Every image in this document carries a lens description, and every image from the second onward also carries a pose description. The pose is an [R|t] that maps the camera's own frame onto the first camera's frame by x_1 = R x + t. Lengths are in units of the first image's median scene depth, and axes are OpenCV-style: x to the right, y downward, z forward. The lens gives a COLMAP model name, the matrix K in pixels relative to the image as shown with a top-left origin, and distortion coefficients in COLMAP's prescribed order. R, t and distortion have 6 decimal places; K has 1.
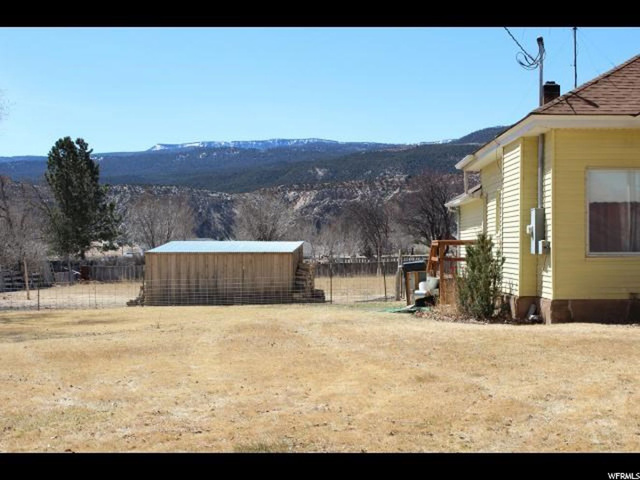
lens RADIAL K [[968.2, 0, 320.0], [0, 968.2, 240.0], [0, 0, 1]] dist [-0.022053, 0.017814]
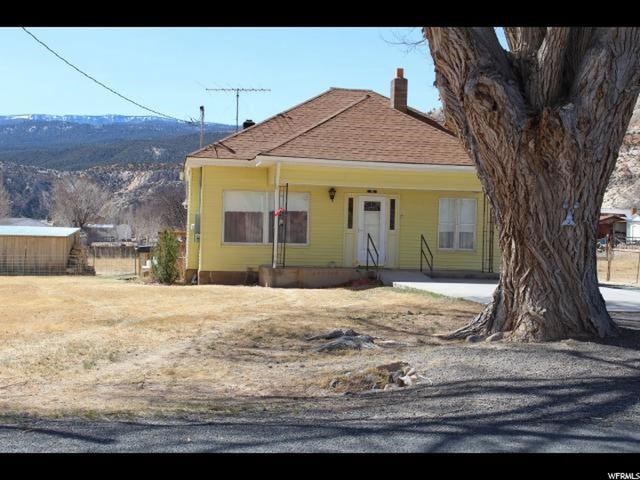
lens RADIAL K [[1008.2, 0, 320.0], [0, 1008.2, 240.0], [0, 0, 1]] dist [-0.011891, 0.007514]
pose [[0.987194, 0.024117, 0.157693, 0.087570], [-0.026623, 0.999550, 0.013796, -0.009506], [-0.157290, -0.017818, 0.987392, -0.361341]]
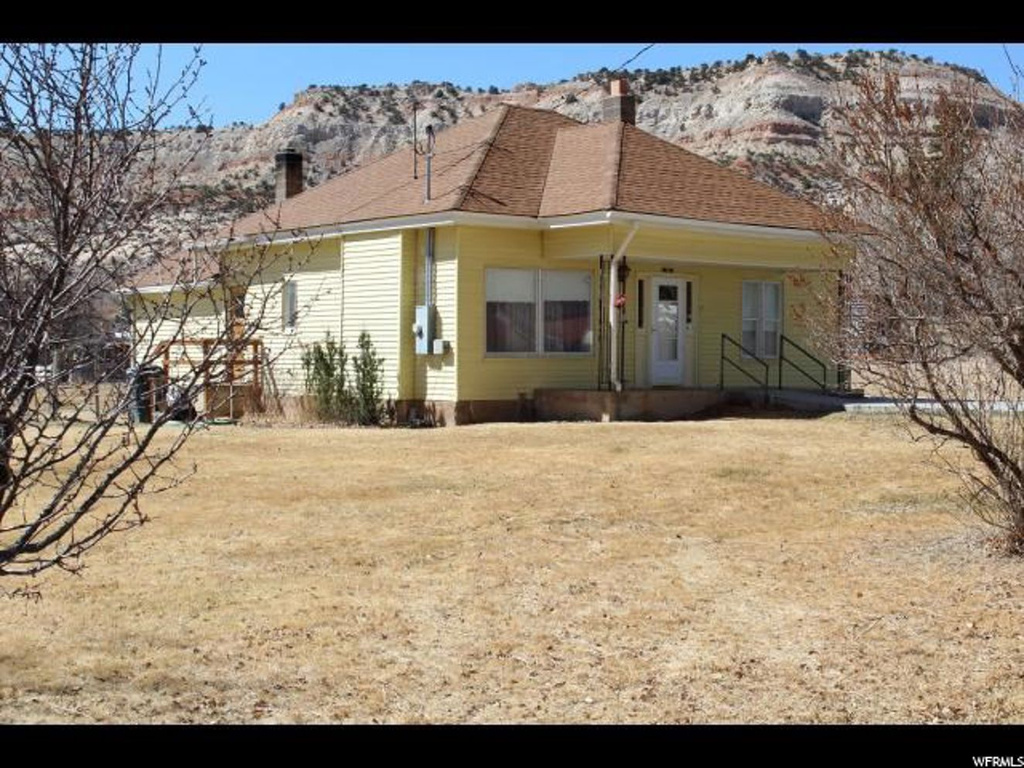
lens RADIAL K [[1613.0, 0, 512.0], [0, 1613.0, 384.0], [0, 0, 1]] dist [-0.011891, 0.007514]
pose [[0.788125, -0.005439, 0.615492, -0.364059], [-0.009354, 0.999740, 0.020811, 0.005454], [-0.615445, -0.022159, 0.787869, -0.157972]]
